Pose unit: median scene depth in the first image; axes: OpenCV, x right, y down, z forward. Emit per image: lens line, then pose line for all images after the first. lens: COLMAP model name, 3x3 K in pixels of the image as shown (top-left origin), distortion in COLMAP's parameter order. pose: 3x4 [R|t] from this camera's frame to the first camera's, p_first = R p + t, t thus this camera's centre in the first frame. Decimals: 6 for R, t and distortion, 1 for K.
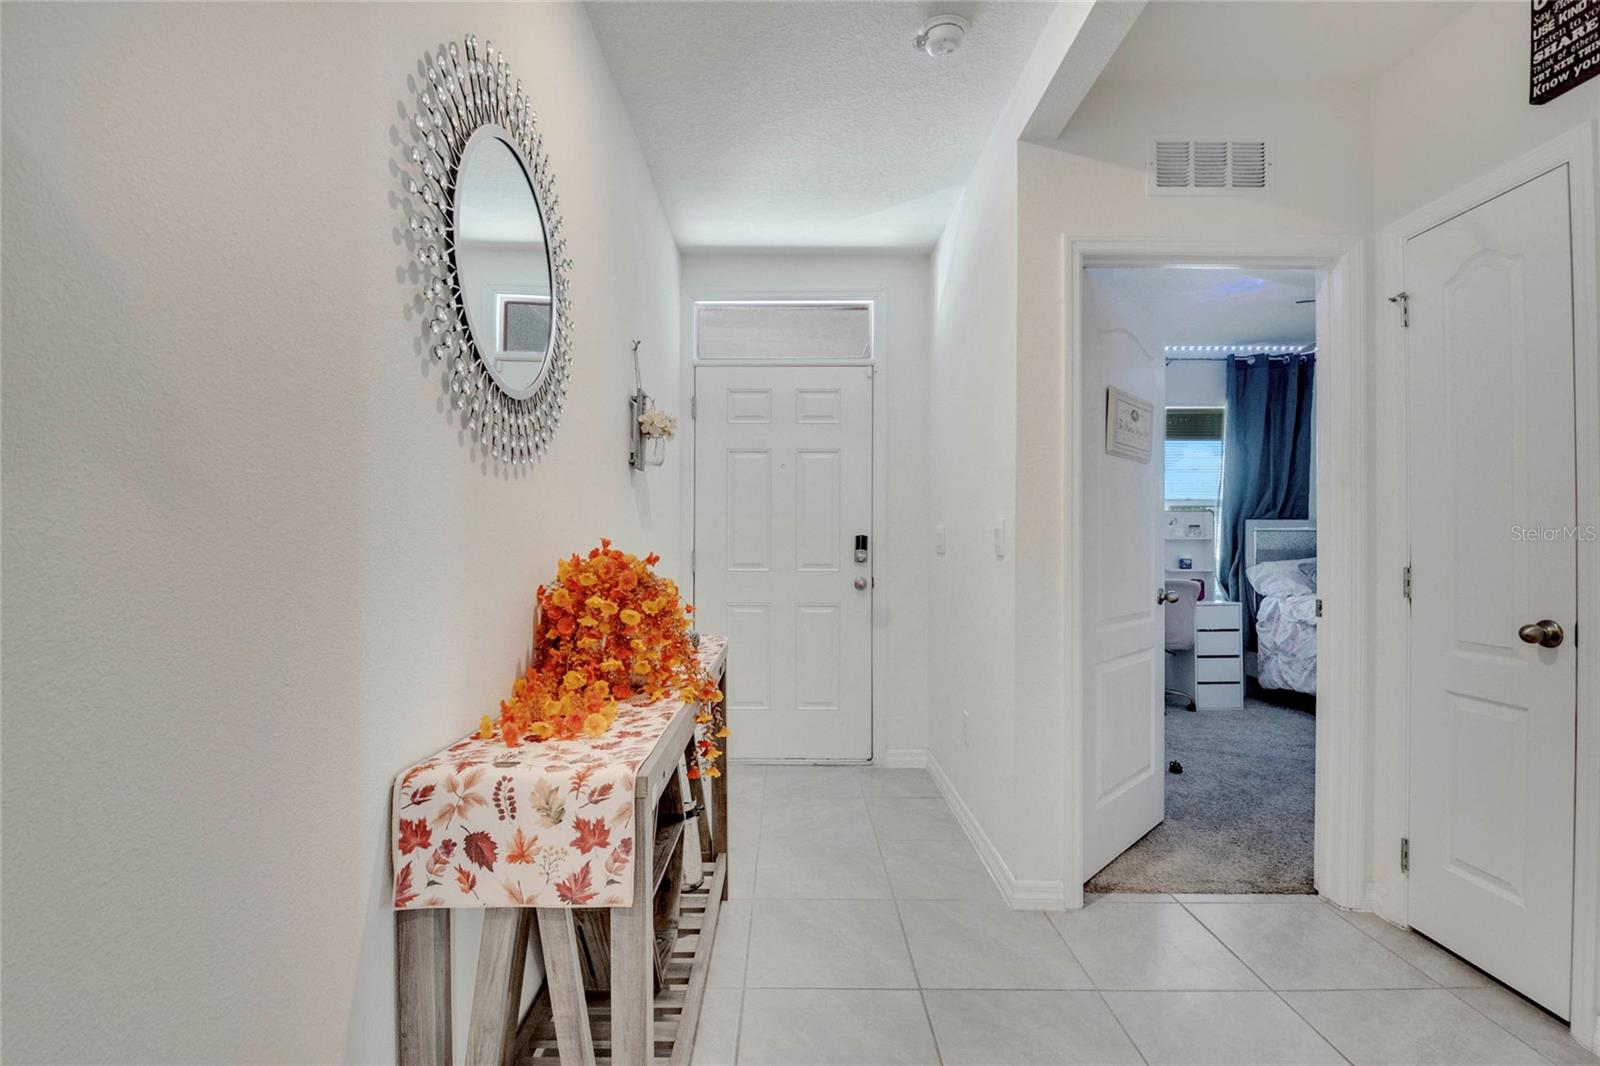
lens RADIAL K [[710.0, 0, 791.6], [0, 710.0, 539.7], [0, 0, 1]] dist [0.000912, 0.000535]
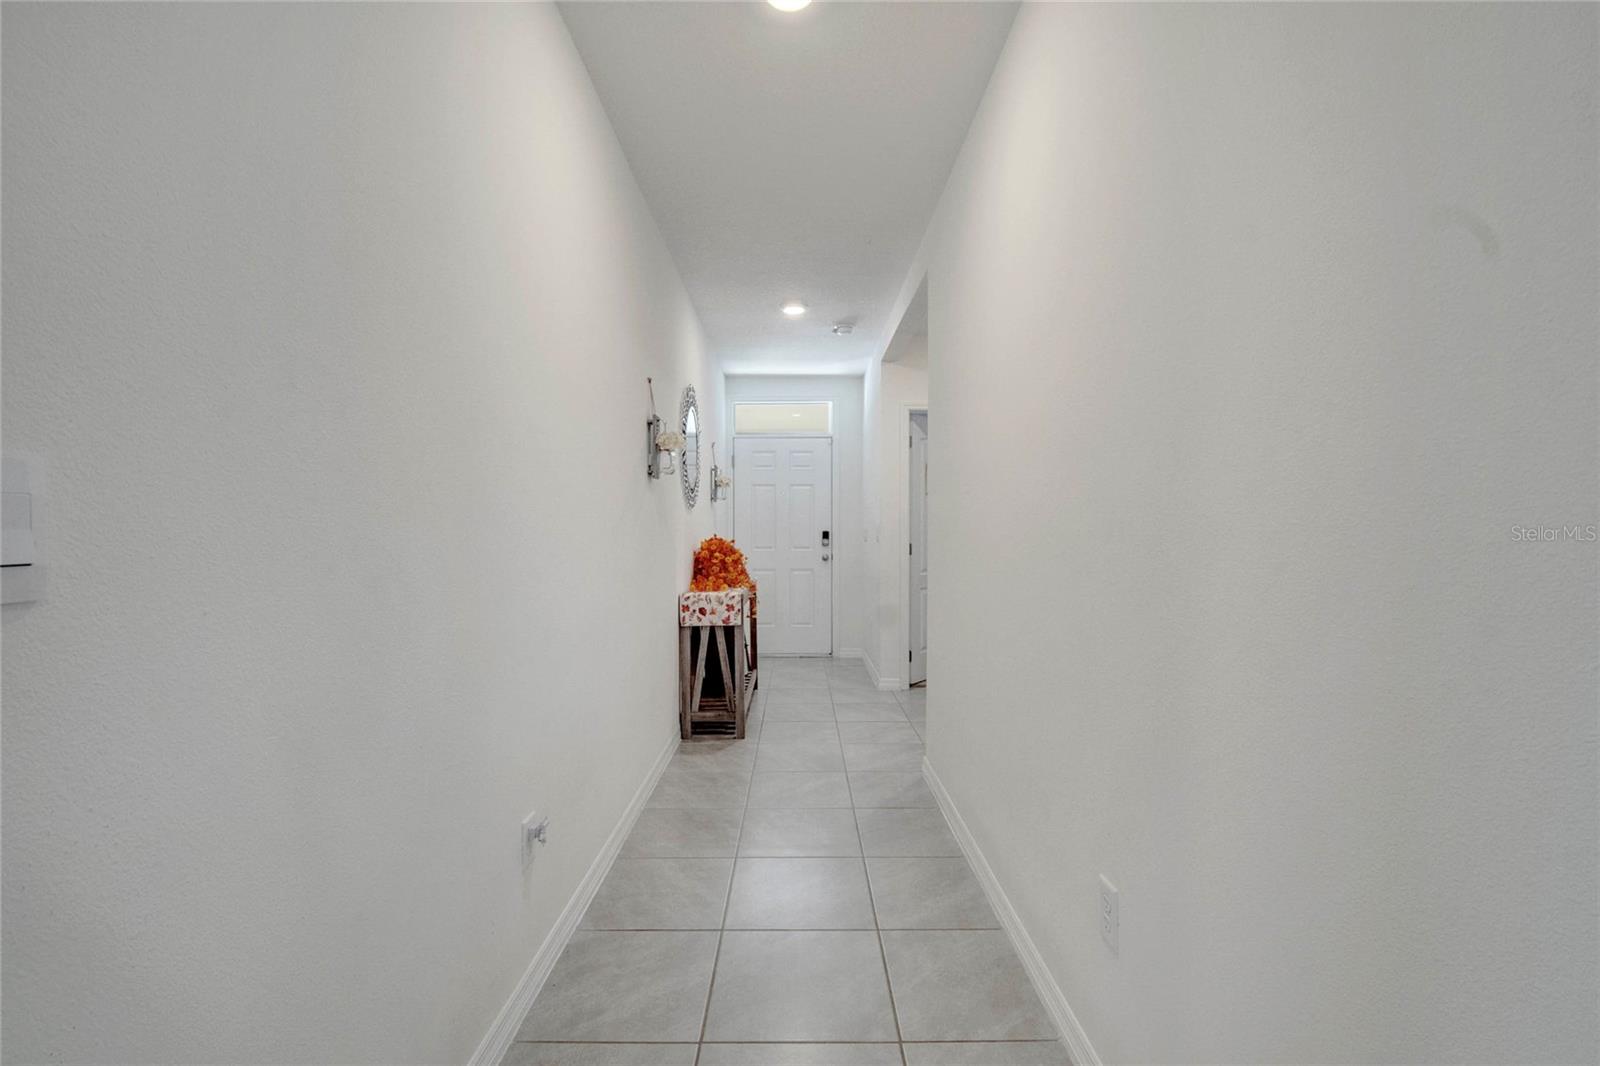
lens RADIAL K [[700.4, 0, 801.7], [0, 700.4, 543.7], [0, 0, 1]] dist [-0.002098, -0.009620]
pose [[0.999981, -0.004176, 0.004586, 0.038998], [0.004107, 0.999880, 0.014960, -0.000830], [-0.004648, -0.014940, 0.999878, -1.106523]]
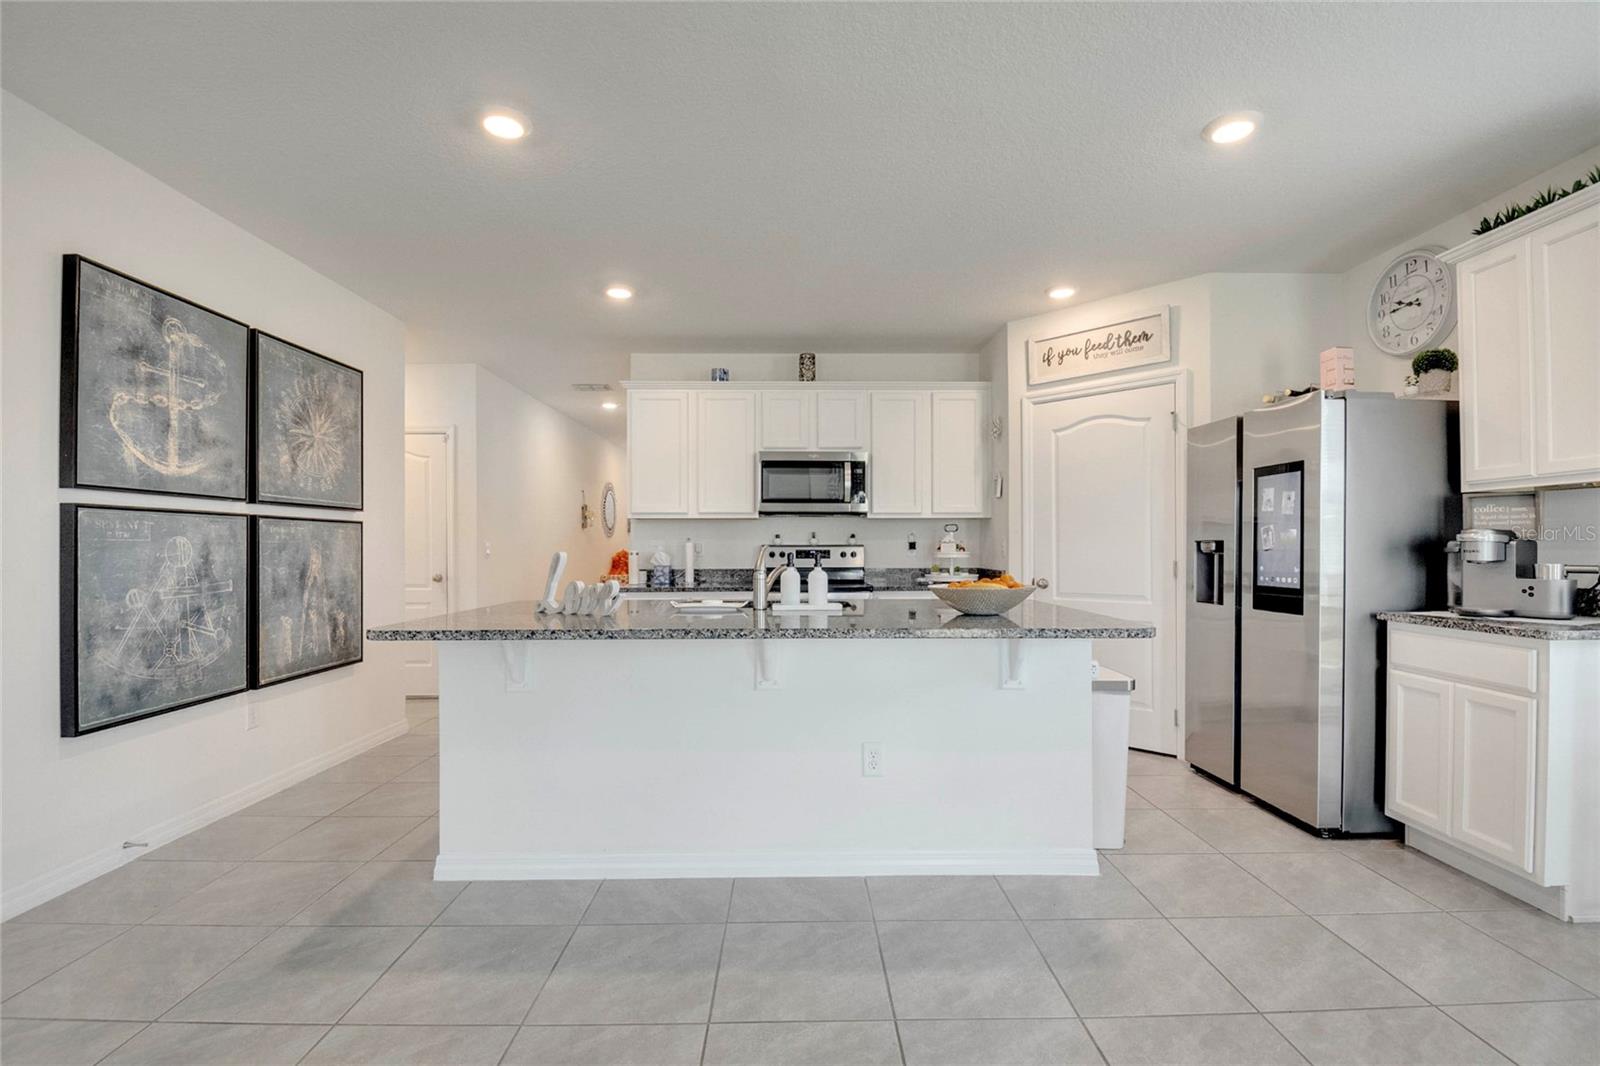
lens RADIAL K [[700.4, 0, 805.6], [0, 700.4, 542.7], [0, 0, 1]] dist [-0.002098, -0.009620]
pose [[0.999924, -0.002518, 0.012105, 0.746027], [0.002602, 0.999973, -0.006913, -0.007802], [-0.012087, 0.006944, 0.999903, -3.062489]]
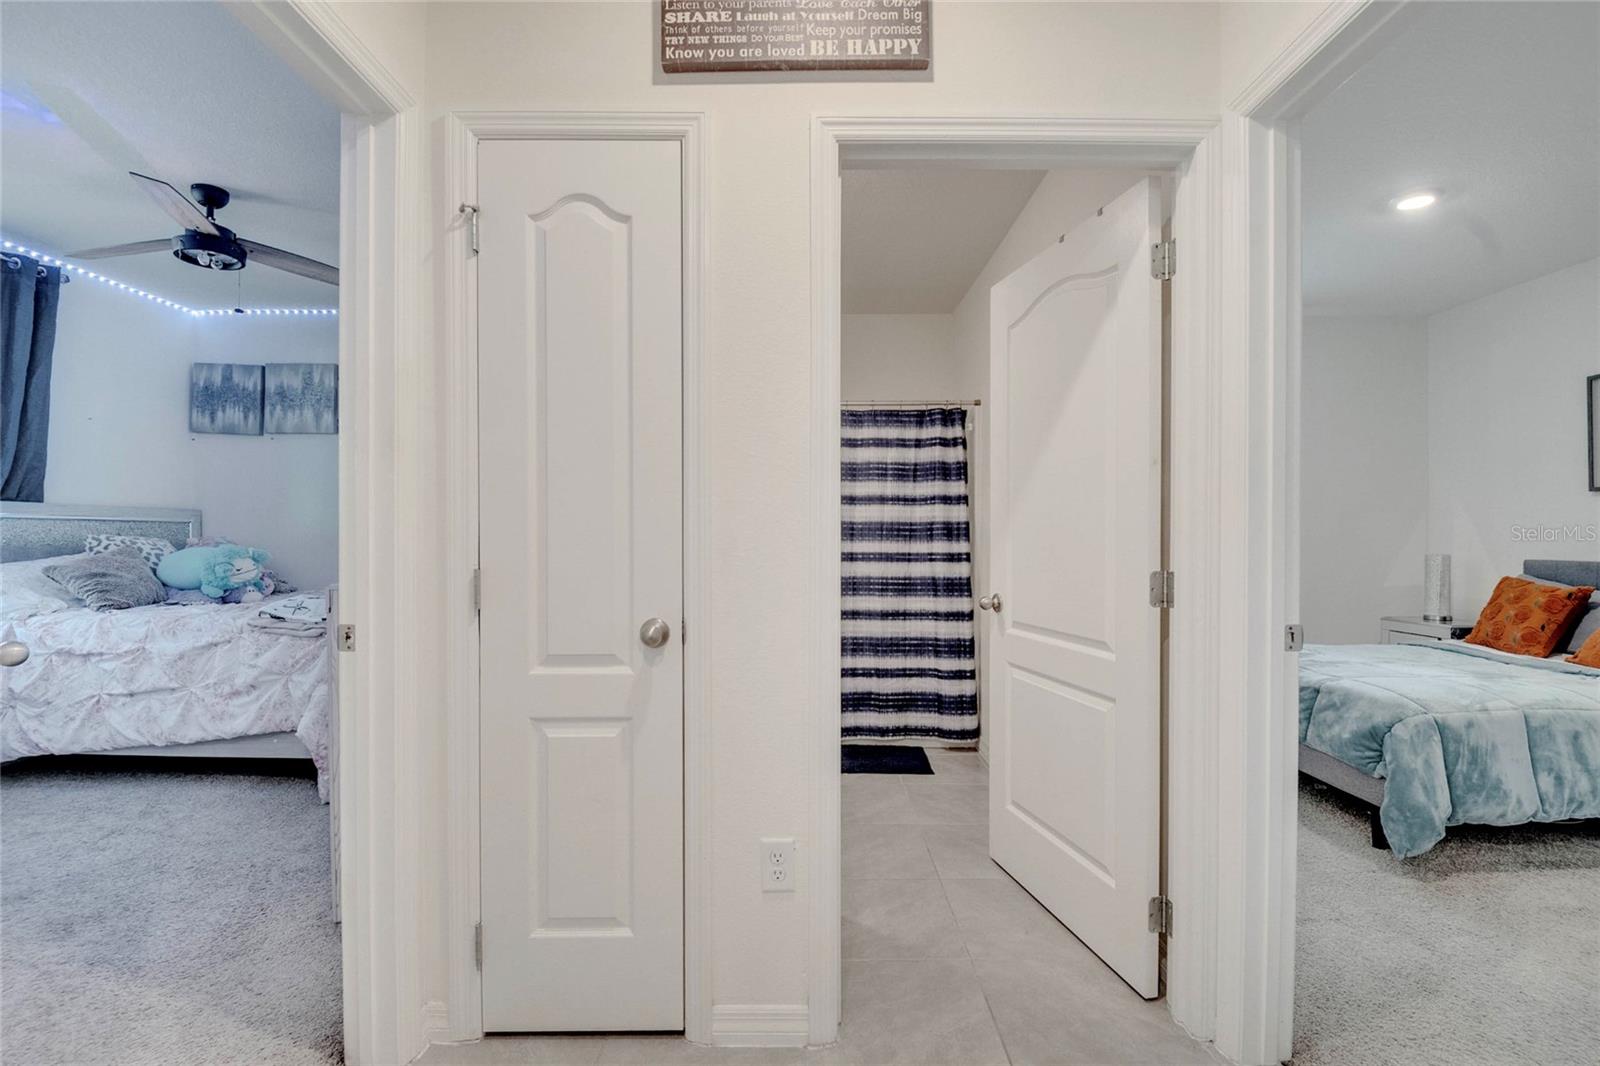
lens RADIAL K [[700.4, 0, 813.4], [0, 700.4, 536.2], [0, 0, 1]] dist [-0.002098, -0.009620]
pose [[-0.012101, -0.003818, 0.999919, 0.046335], [-0.003960, 0.999985, 0.003770, -0.000955], [-0.999919, -0.003915, -0.012116, 0.283625]]
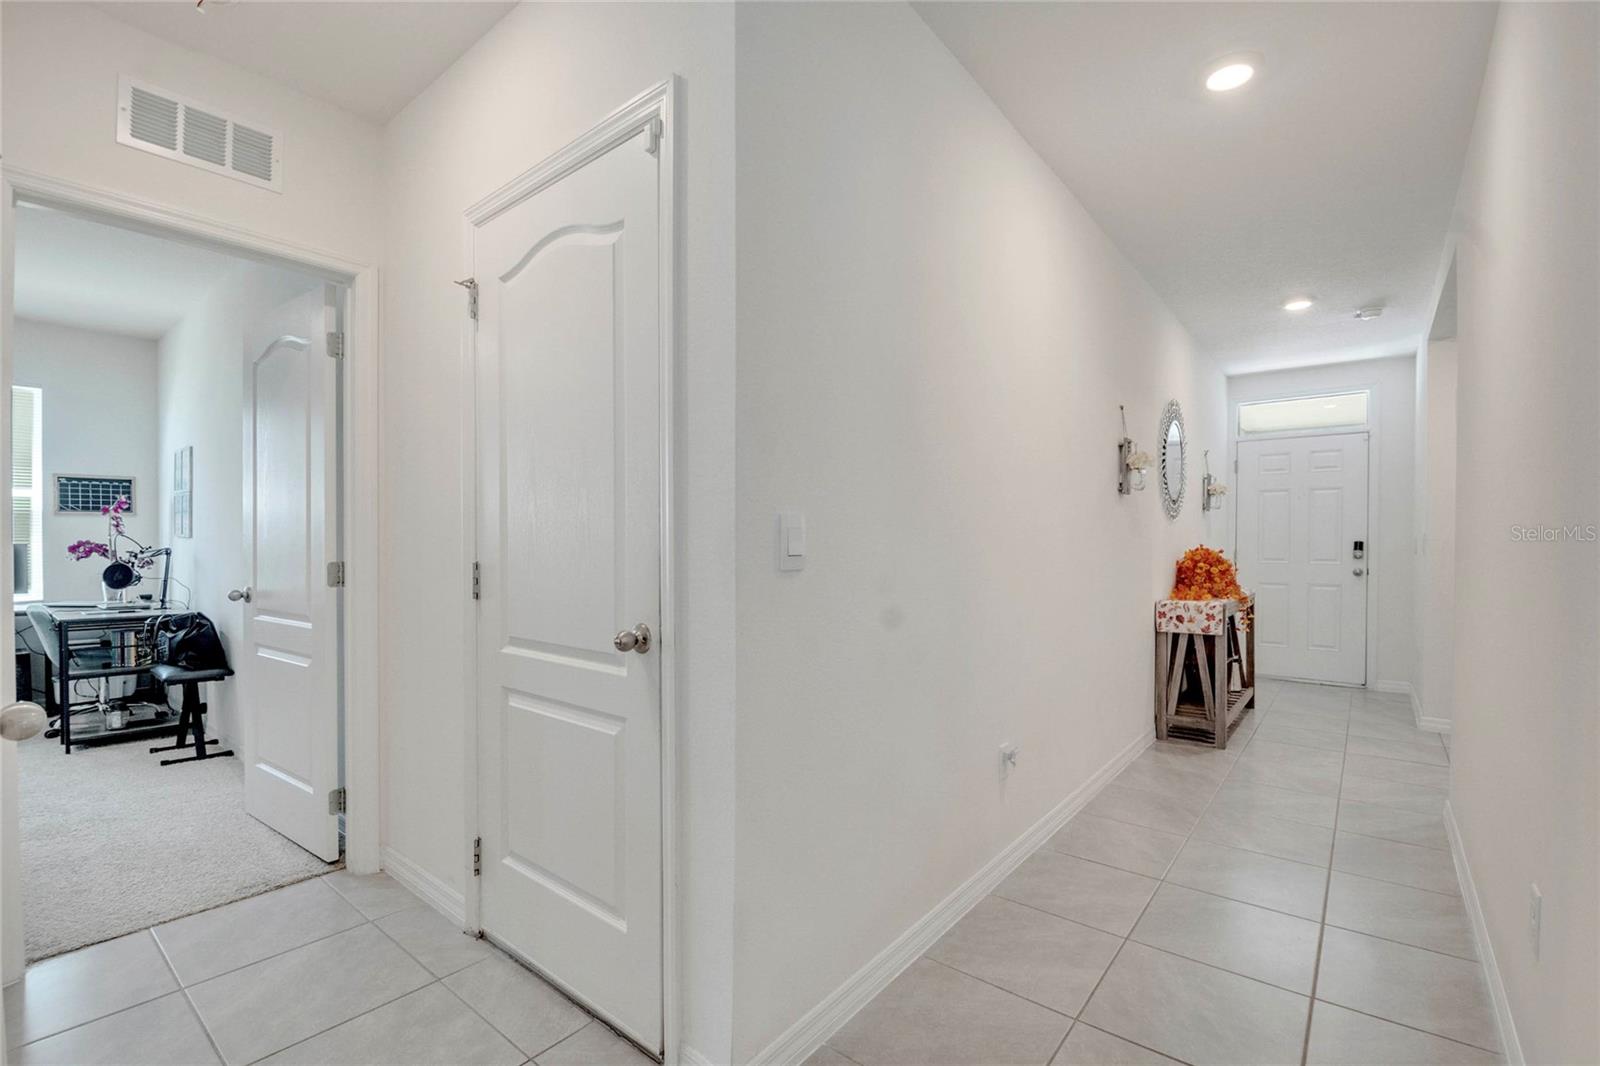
lens RADIAL K [[700.4, 0, 803.5], [0, 700.4, 548.5], [0, 0, 1]] dist [-0.002098, -0.009620]
pose [[0.776585, 0.005829, -0.629985, 0.159837], [-0.000972, 0.999967, 0.008054, -0.002307], [0.630011, -0.005642, 0.776566, -1.337451]]
